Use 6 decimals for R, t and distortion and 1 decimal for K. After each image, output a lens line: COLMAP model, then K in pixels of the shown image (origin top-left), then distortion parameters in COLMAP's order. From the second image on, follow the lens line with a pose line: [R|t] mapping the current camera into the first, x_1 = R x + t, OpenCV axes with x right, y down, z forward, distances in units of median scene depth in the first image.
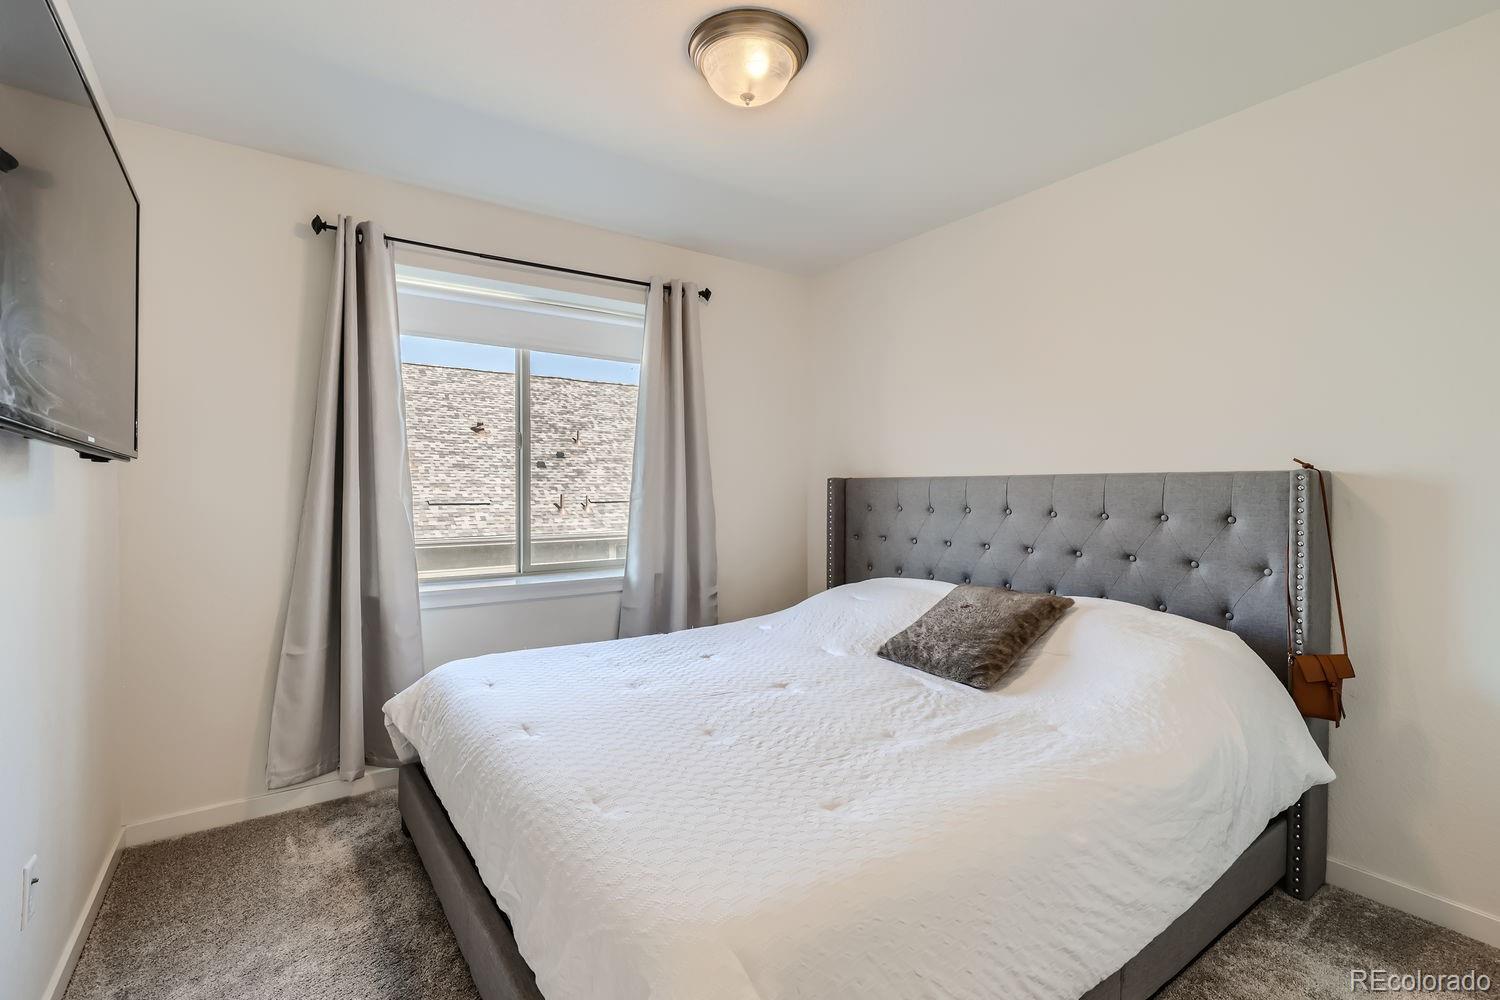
lens RADIAL K [[696.0, 0, 751.5], [0, 696.0, 495.8], [0, 0, 1]] dist [0.002077, 0.001369]
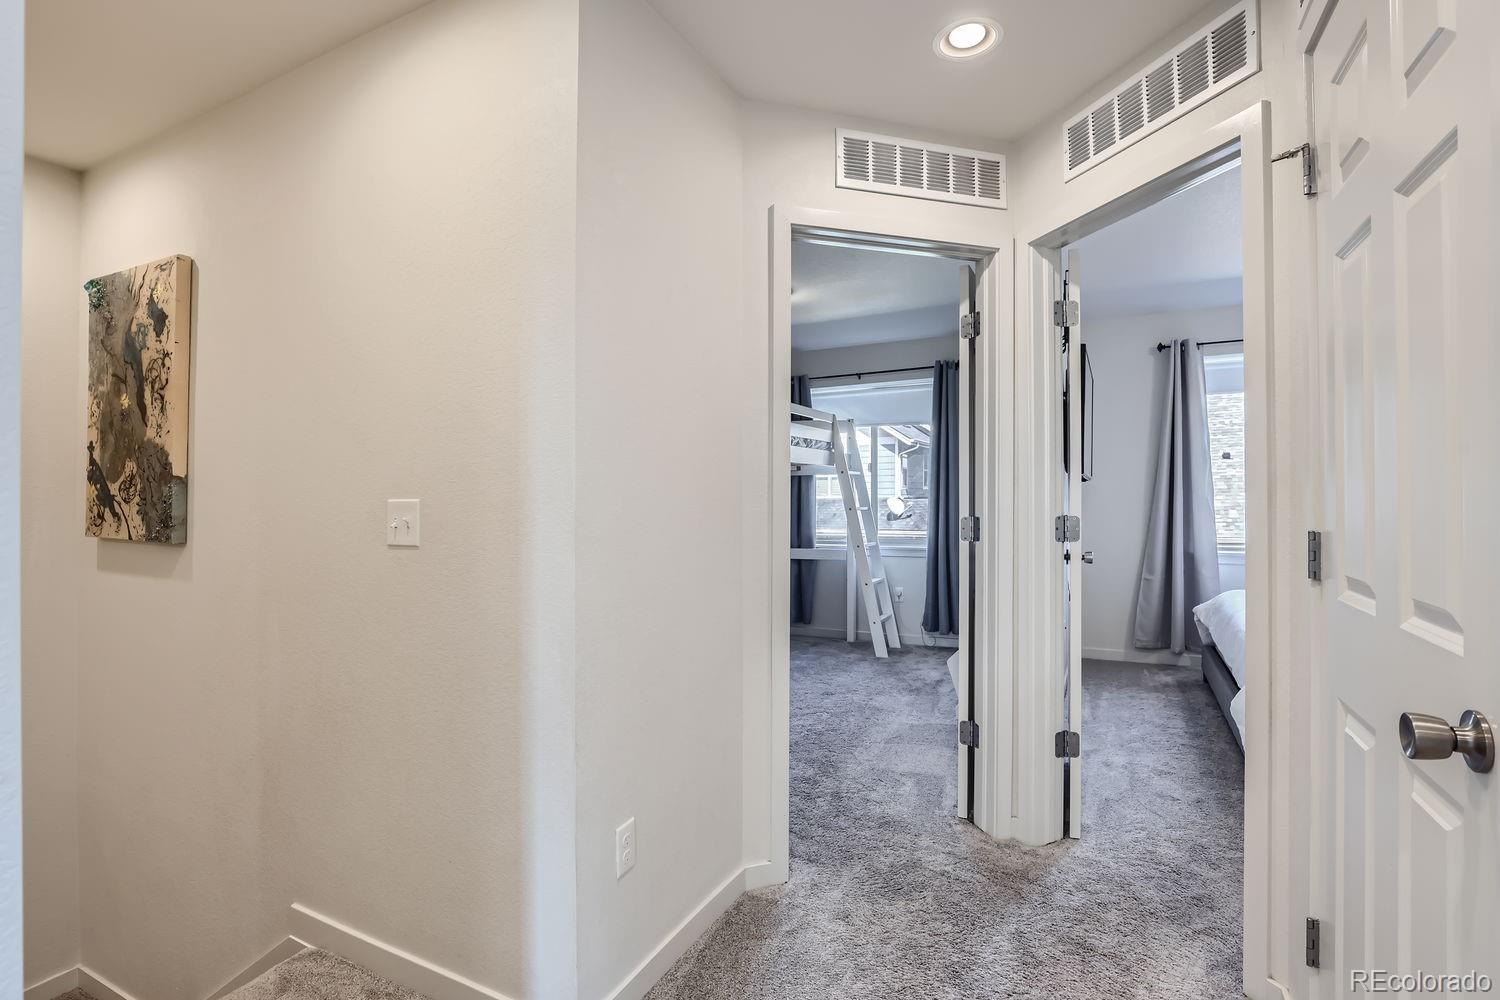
lens RADIAL K [[701.5, 0, 750.0], [0, 701.5, 500.0], [0, 0, 1]] dist [-0.064291, 0.000310]
pose [[0.468580, 0.009300, -0.883372, 0.459893], [0.002232, 0.999929, 0.011711, -0.006475], [0.883418, -0.007459, 0.468526, -0.793058]]
